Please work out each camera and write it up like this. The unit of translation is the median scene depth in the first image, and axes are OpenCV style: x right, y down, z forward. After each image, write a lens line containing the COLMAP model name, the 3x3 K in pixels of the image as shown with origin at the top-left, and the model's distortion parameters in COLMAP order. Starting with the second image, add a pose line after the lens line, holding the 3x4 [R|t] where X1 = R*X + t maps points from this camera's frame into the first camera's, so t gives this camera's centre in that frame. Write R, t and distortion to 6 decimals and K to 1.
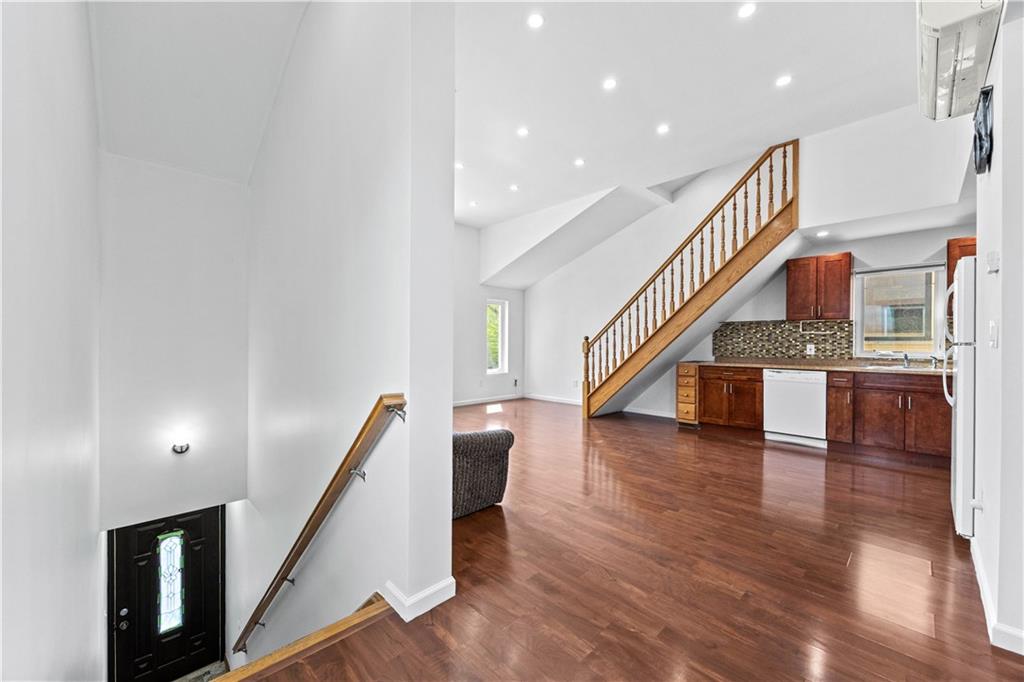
lens RADIAL K [[397.5, 0, 510.1], [0, 397.5, 345.6], [0, 0, 1]] dist [0.000256, 0.000953]
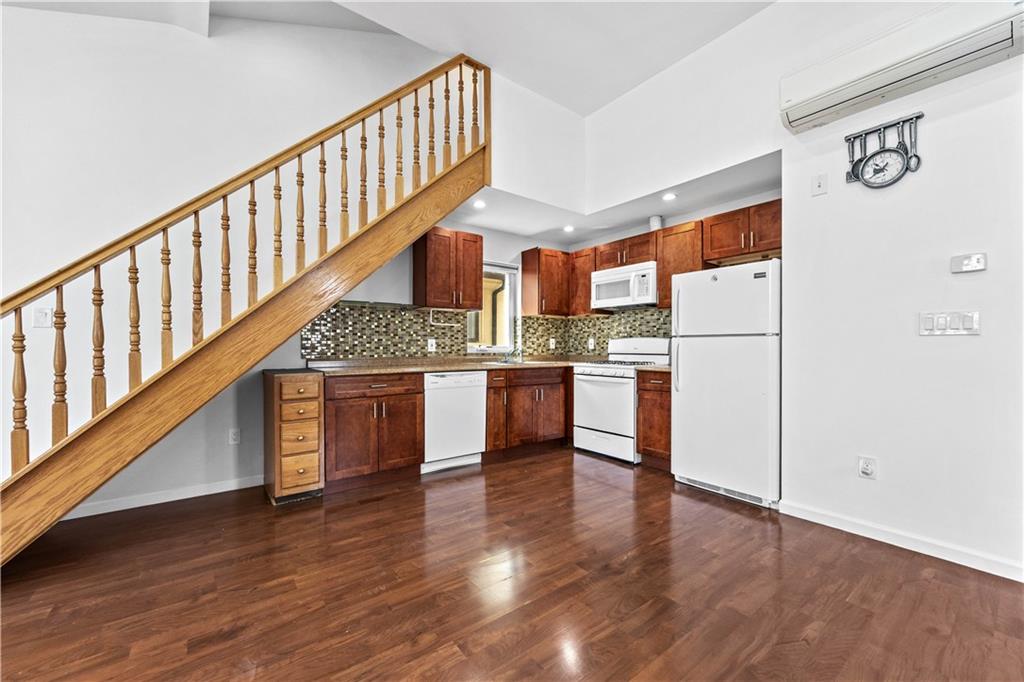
lens RADIAL K [[397.5, 0, 502.7], [0, 397.5, 346.0], [0, 0, 1]] dist [0.000256, 0.000953]
pose [[0.093885, 0.000024, 0.995583, -0.037088], [0.008840, 0.999961, -0.000857, 0.015153], [-0.995544, 0.008881, 0.093881, 0.892649]]
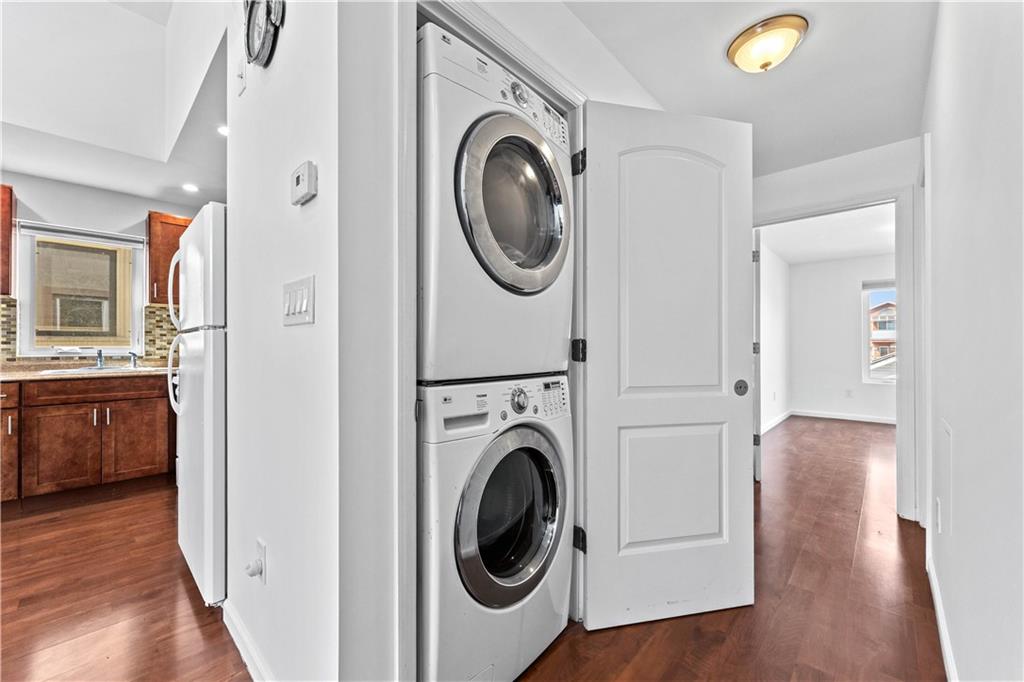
lens RADIAL K [[397.5, 0, 477.3], [0, 397.5, 340.0], [0, 0, 1]] dist [0.000256, 0.000953]
pose [[-0.013159, 0.006096, 0.999895, 0.233022], [0.010248, 0.999930, -0.005962, 0.013676], [-0.999861, 0.010168, -0.013220, 0.291981]]
